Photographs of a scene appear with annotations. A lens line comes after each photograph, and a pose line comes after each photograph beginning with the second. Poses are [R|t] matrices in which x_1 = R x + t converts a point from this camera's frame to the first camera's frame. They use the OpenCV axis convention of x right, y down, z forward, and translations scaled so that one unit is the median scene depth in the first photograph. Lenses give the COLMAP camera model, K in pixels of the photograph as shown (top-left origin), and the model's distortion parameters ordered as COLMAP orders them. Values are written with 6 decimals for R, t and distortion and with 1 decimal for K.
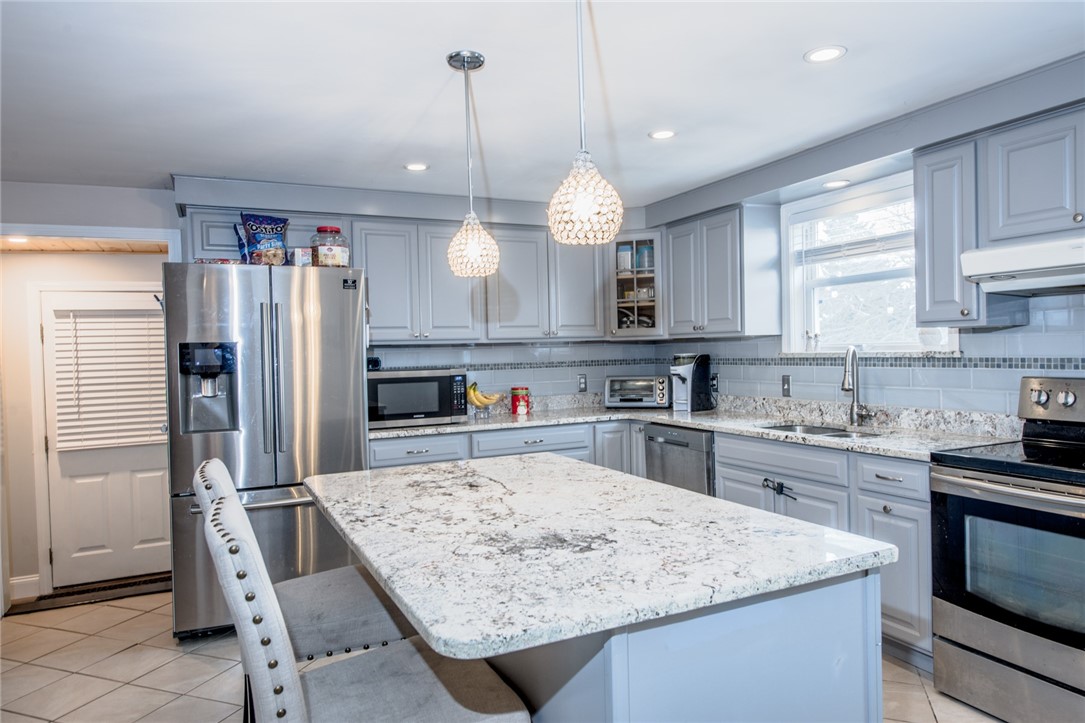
lens RADIAL K [[709.2, 0, 540.5], [0, 709.2, 358.2], [0, 0, 1]] dist [0.010306, 0.001443]
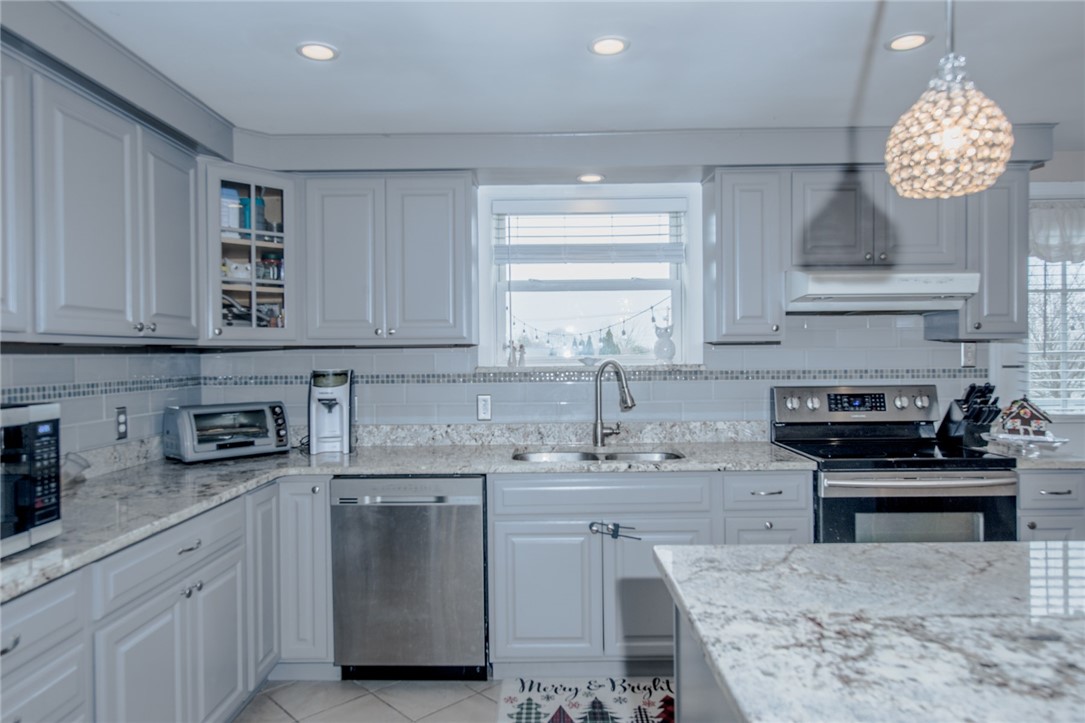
lens RADIAL K [[709.2, 0, 545.4], [0, 709.2, 357.7], [0, 0, 1]] dist [0.010306, 0.001443]
pose [[0.425892, 0.014706, 0.904655, -0.372844], [0.009732, 0.999736, -0.020833, -0.000332], [-0.904722, 0.017677, 0.425636, 0.604869]]
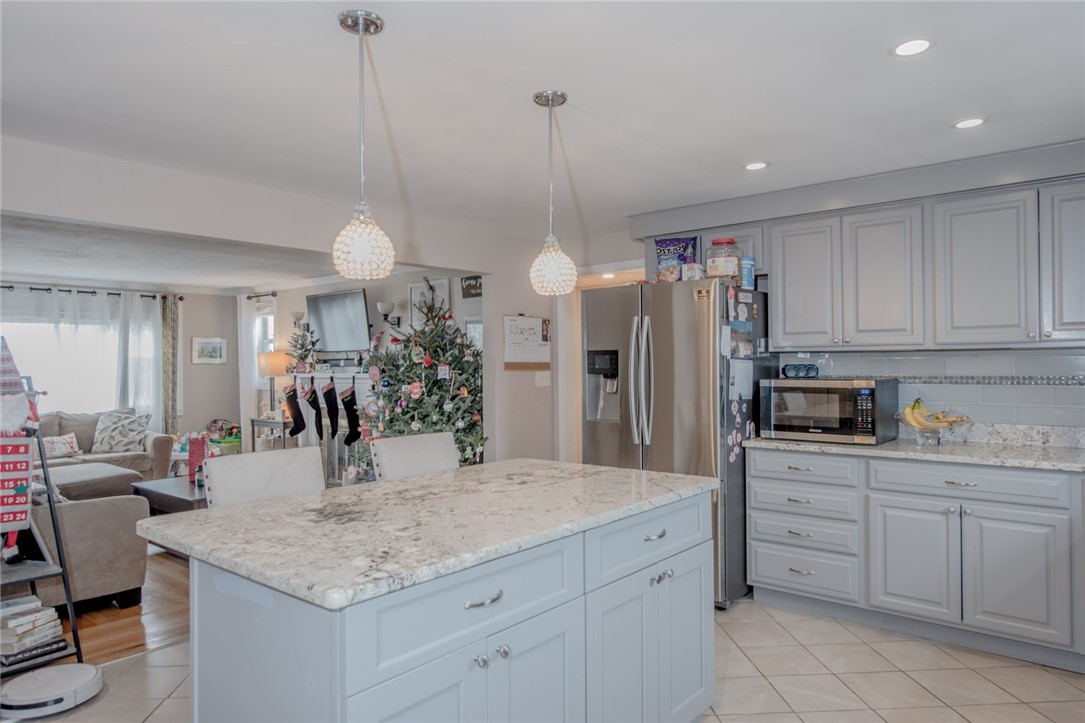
lens RADIAL K [[709.2, 0, 535.3], [0, 709.2, 361.9], [0, 0, 1]] dist [0.010306, 0.001443]
pose [[0.398000, 0.021064, -0.917143, 0.527287], [-0.009972, 0.999777, 0.018634, -0.019973], [0.917331, 0.001729, 0.398121, 0.316877]]
